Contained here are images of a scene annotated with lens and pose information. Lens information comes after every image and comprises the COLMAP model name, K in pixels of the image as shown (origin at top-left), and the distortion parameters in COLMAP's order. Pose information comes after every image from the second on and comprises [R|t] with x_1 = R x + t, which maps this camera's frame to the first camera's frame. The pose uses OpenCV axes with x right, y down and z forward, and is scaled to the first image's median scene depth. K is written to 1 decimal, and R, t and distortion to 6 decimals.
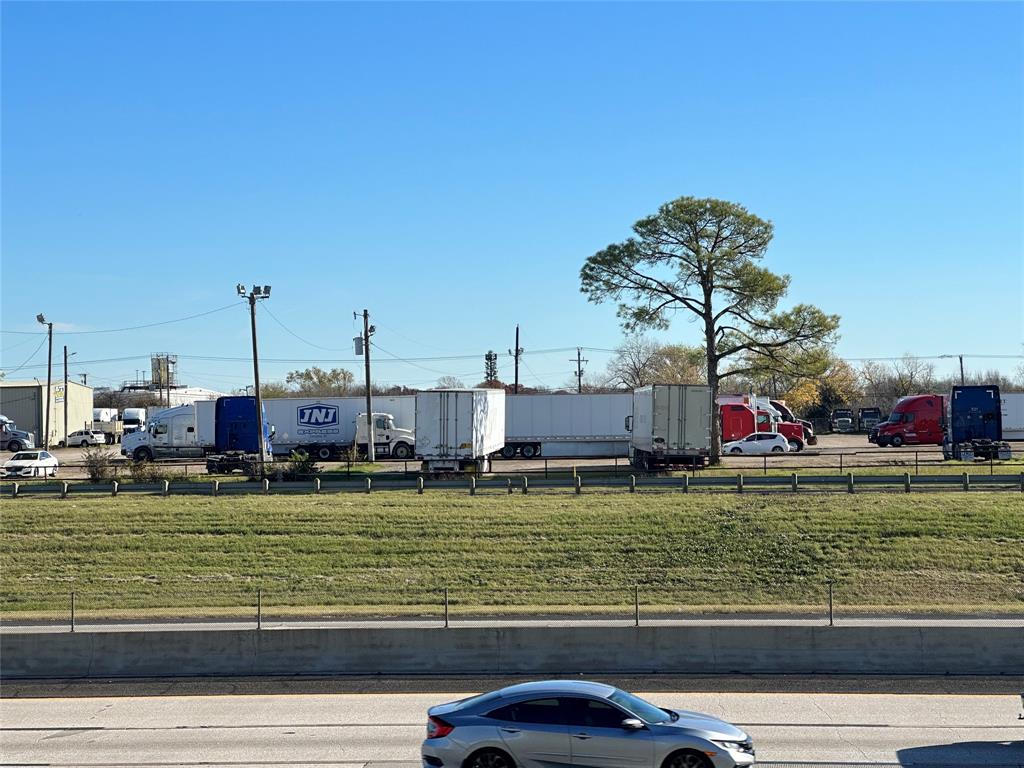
lens RADIAL K [[2322.8, 0, 518.2], [0, 2322.8, 392.2], [0, 0, 1]] dist [0.149339, 0.000000]
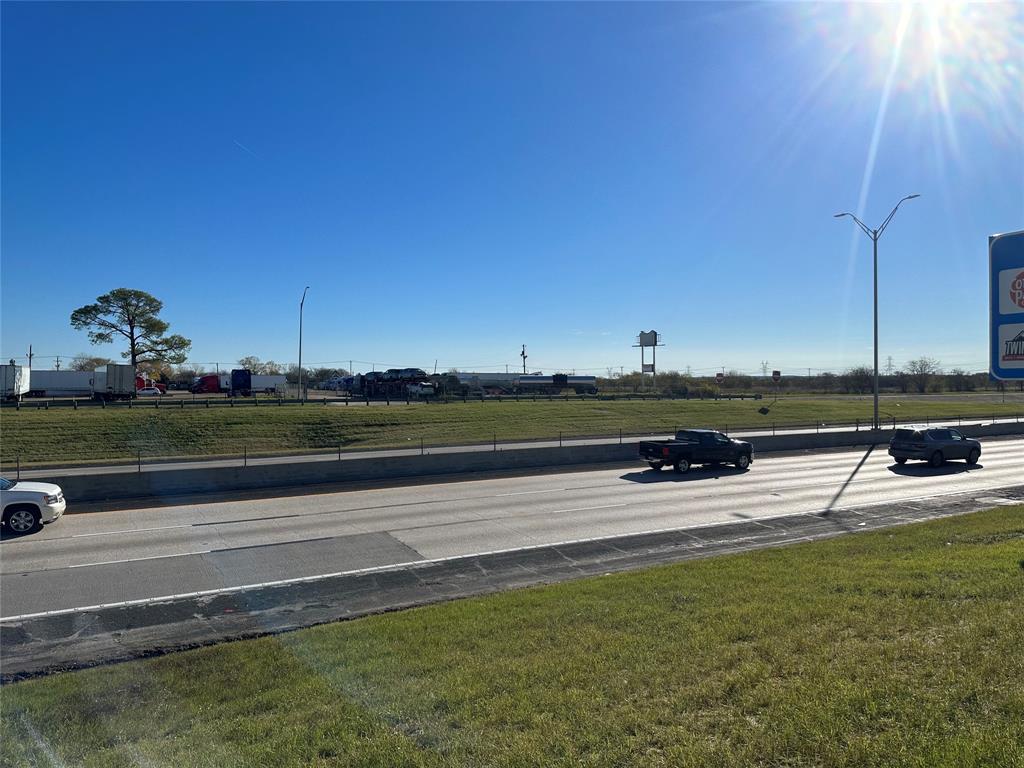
lens RADIAL K [[713.8, 0, 524.1], [0, 713.8, 379.5], [0, 0, 1]] dist [0.084397, -0.108706]
pose [[0.822500, 0.013848, 0.568596, -0.012337], [-0.013299, 0.999898, -0.005114, 0.009681], [-0.568610, -0.003355, 0.822601, 0.137105]]
